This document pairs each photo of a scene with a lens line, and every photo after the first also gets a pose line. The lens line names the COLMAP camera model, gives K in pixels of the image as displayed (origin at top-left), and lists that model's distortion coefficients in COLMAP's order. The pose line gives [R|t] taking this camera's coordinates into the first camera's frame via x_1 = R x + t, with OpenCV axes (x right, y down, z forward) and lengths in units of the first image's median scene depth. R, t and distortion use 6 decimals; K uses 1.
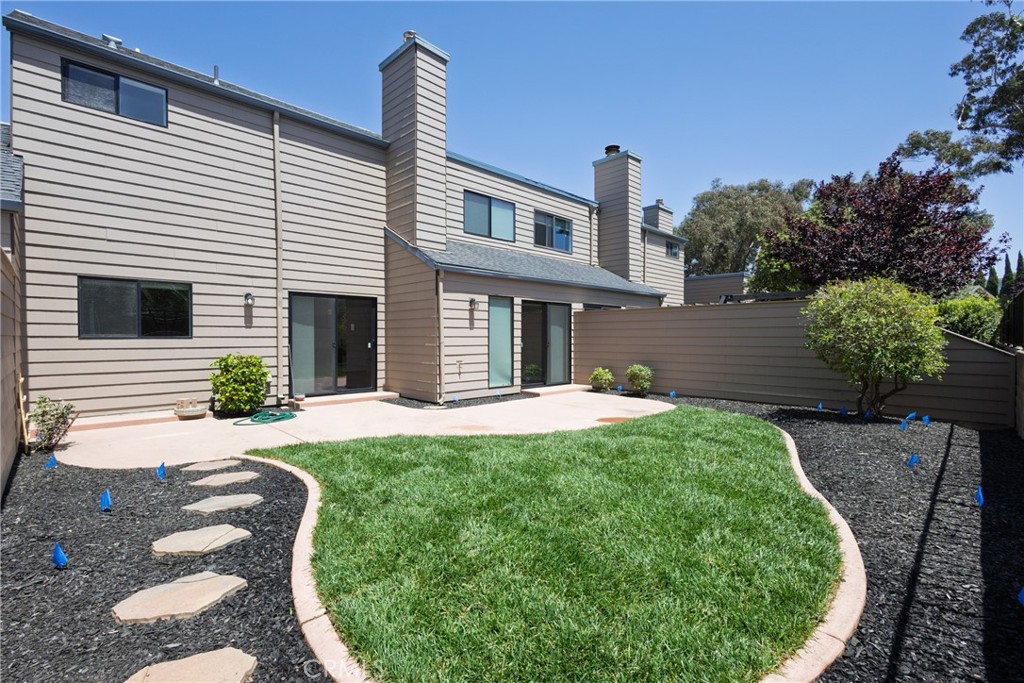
lens RADIAL K [[464.0, 0, 506.4], [0, 464.0, 342.2], [0, 0, 1]] dist [0.007633, -0.002434]
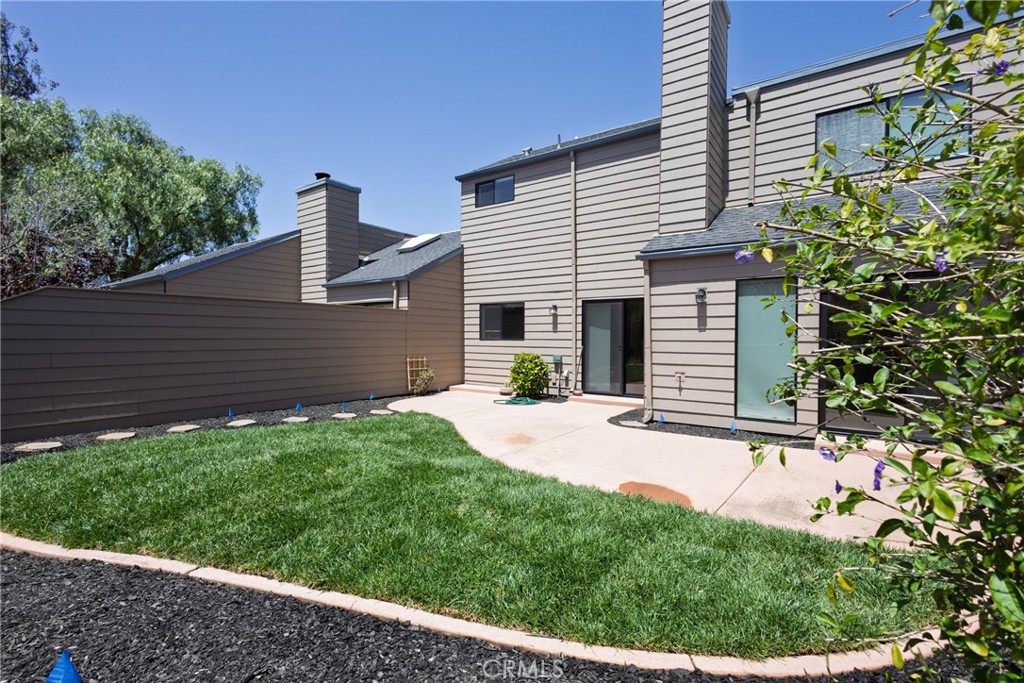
lens RADIAL K [[464.0, 0, 512.6], [0, 464.0, 338.7], [0, 0, 1]] dist [0.007633, -0.002434]
pose [[0.183943, 0.005990, -0.982919, 0.572148], [-0.011936, 0.999921, 0.003860, -0.014454], [0.982864, 0.011023, 0.184000, 0.557446]]
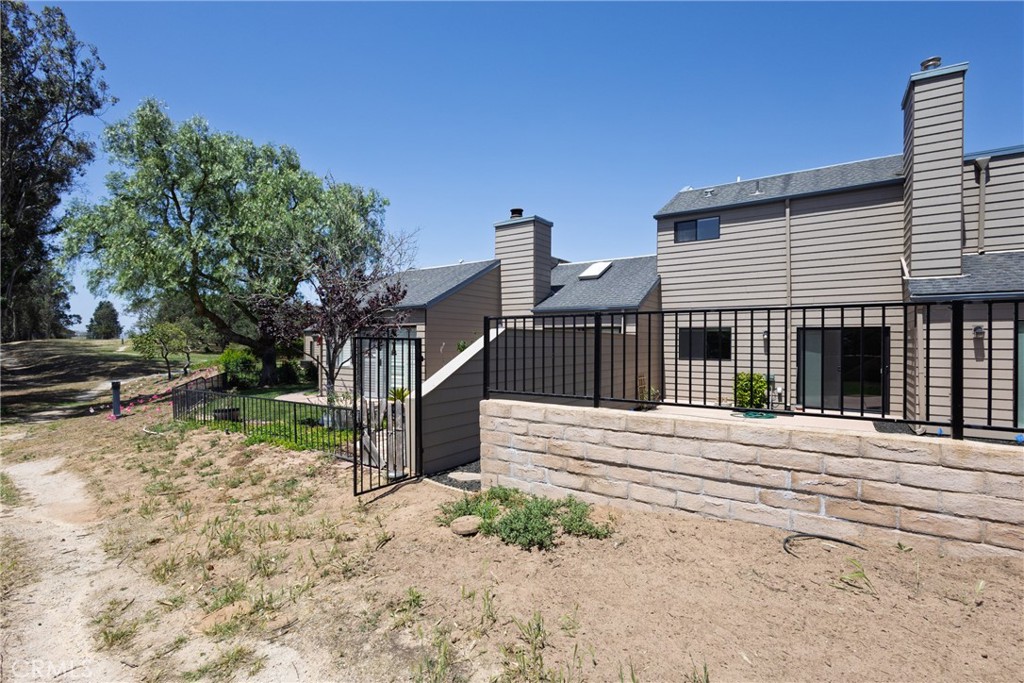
lens RADIAL K [[464.0, 0, 514.0], [0, 464.0, 341.0], [0, 0, 1]] dist [0.007633, -0.002434]
pose [[0.203280, -0.005761, -0.979104, 0.609213], [-0.015274, 0.999842, -0.009054, -0.042195], [0.979002, 0.016795, 0.203160, -0.063746]]
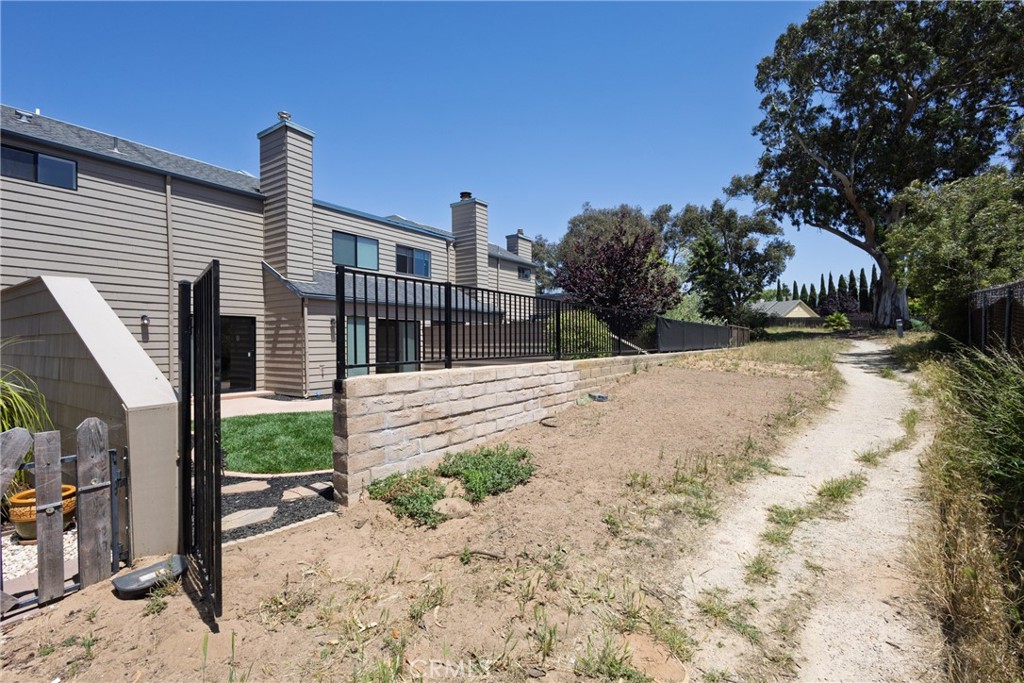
lens RADIAL K [[464.0, 0, 506.5], [0, 464.0, 342.0], [0, 0, 1]] dist [0.007633, -0.002434]
pose [[0.982095, -0.007400, 0.188241, 0.159519], [0.009890, 0.999876, -0.012290, -0.005396], [-0.188127, 0.013932, 0.982046, -0.389636]]
